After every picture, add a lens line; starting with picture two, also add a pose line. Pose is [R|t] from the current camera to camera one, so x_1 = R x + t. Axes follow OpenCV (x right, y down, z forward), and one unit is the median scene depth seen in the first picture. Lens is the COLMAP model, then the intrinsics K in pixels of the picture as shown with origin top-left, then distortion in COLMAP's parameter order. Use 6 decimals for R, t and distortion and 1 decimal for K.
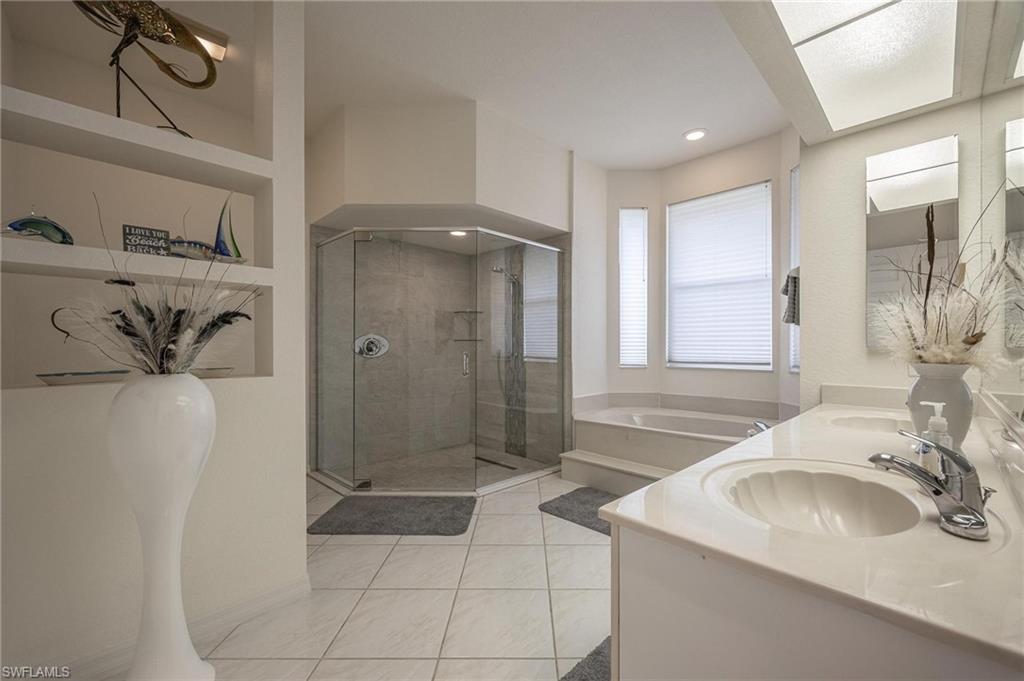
lens RADIAL K [[417.7, 0, 520.2], [0, 417.7, 344.8], [0, 0, 1]] dist [-0.000353, 0.000340]
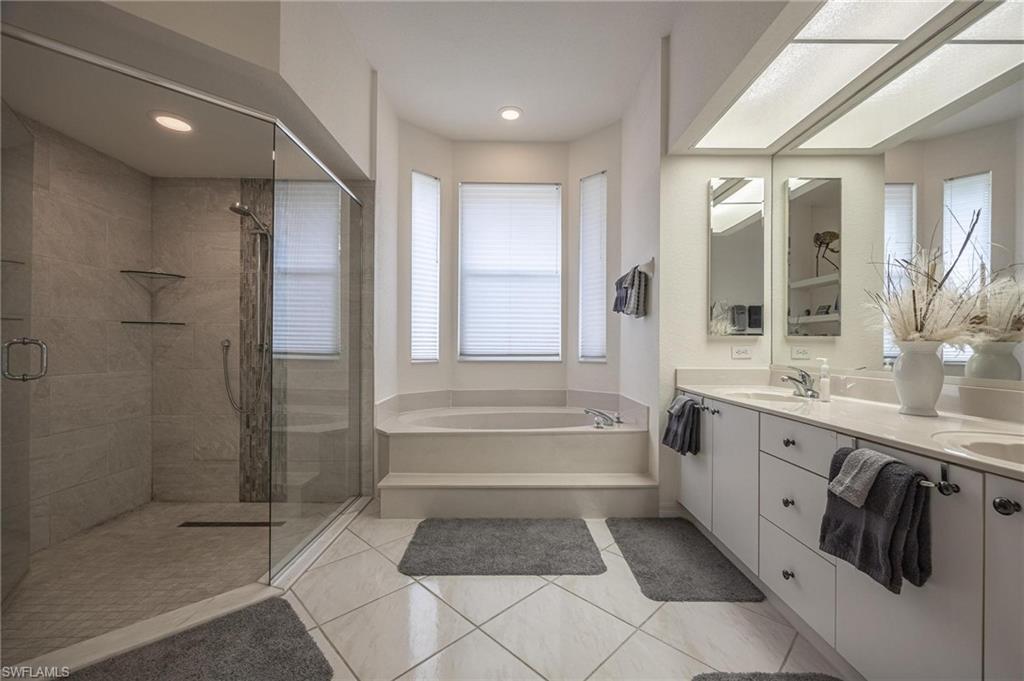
lens RADIAL K [[417.7, 0, 513.8], [0, 417.7, 344.2], [0, 0, 1]] dist [-0.000353, 0.000340]
pose [[0.700585, 0.005286, 0.713550, -0.222749], [-0.005972, 0.999981, -0.001544, 0.018678], [-0.713544, -0.003179, 0.700603, 0.294715]]
